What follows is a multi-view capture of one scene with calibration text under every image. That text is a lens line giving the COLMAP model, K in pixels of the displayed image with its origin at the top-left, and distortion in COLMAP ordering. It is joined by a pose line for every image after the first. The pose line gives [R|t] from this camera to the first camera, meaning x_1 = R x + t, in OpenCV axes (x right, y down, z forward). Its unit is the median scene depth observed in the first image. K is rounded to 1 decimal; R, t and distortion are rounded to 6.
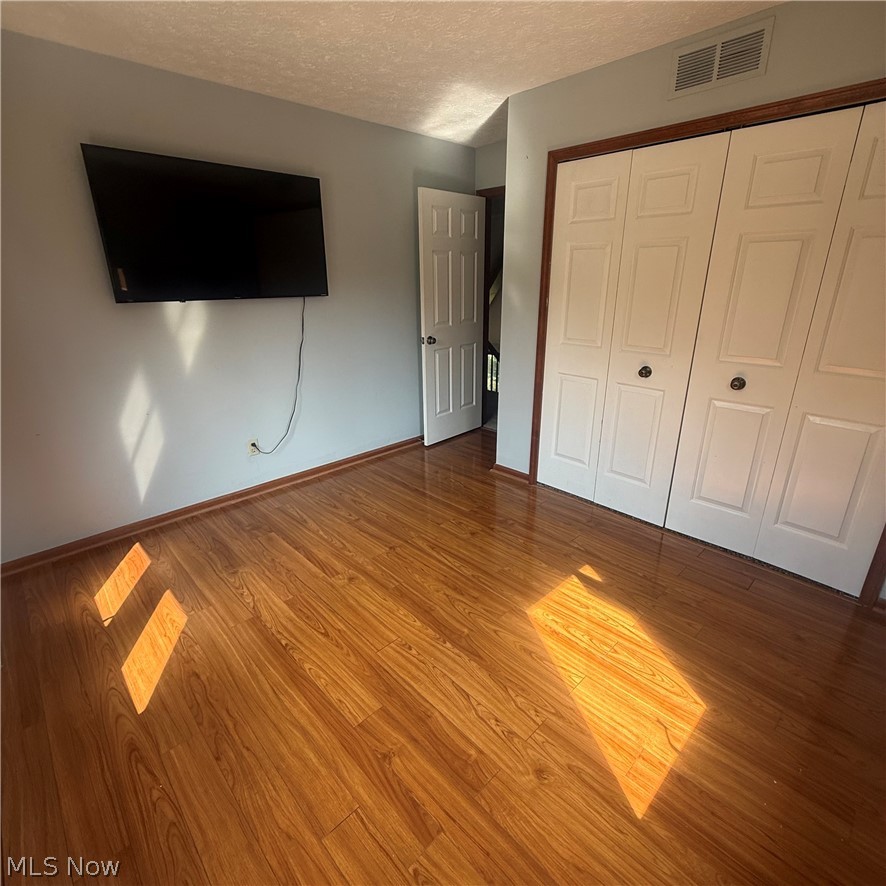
lens RADIAL K [[469.8, 0, 441.2], [0, 469.8, 441.8], [0, 0, 1]] dist [-0.001020, -0.000274]
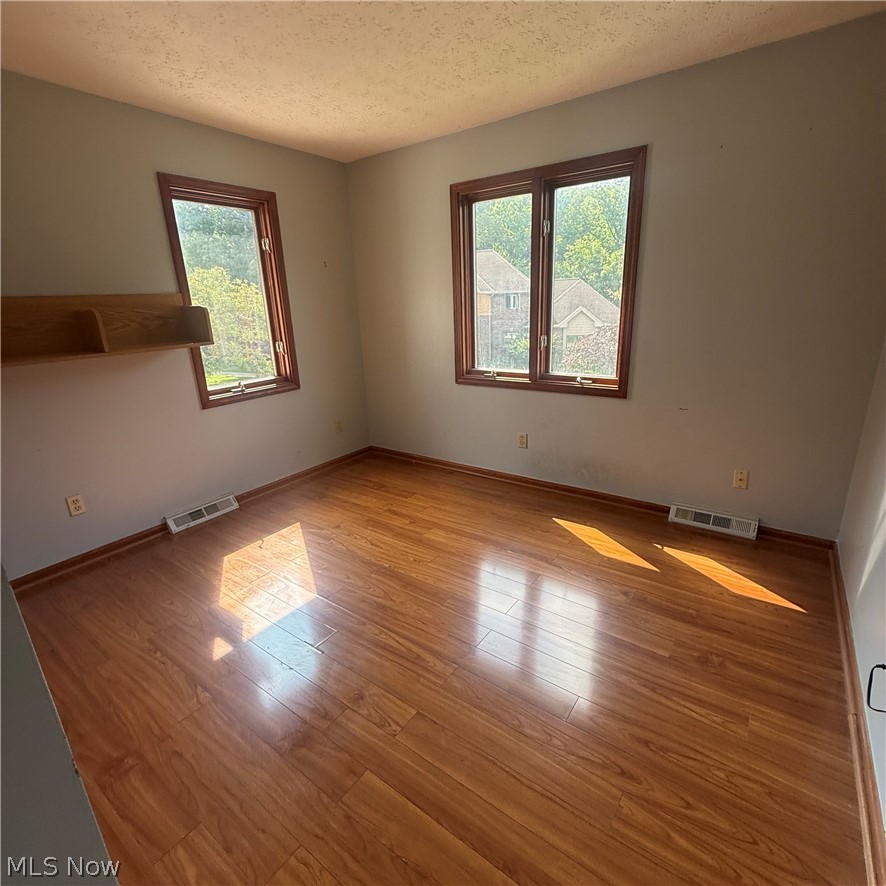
lens RADIAL K [[469.8, 0, 442.7], [0, 469.8, 440.6], [0, 0, 1]] dist [-0.001020, -0.000274]
pose [[-0.981573, 0.096425, -0.164977, 0.039186], [-0.020869, 0.804092, 0.594139, -0.563988], [0.189946, 0.586633, -0.787262, 1.660511]]
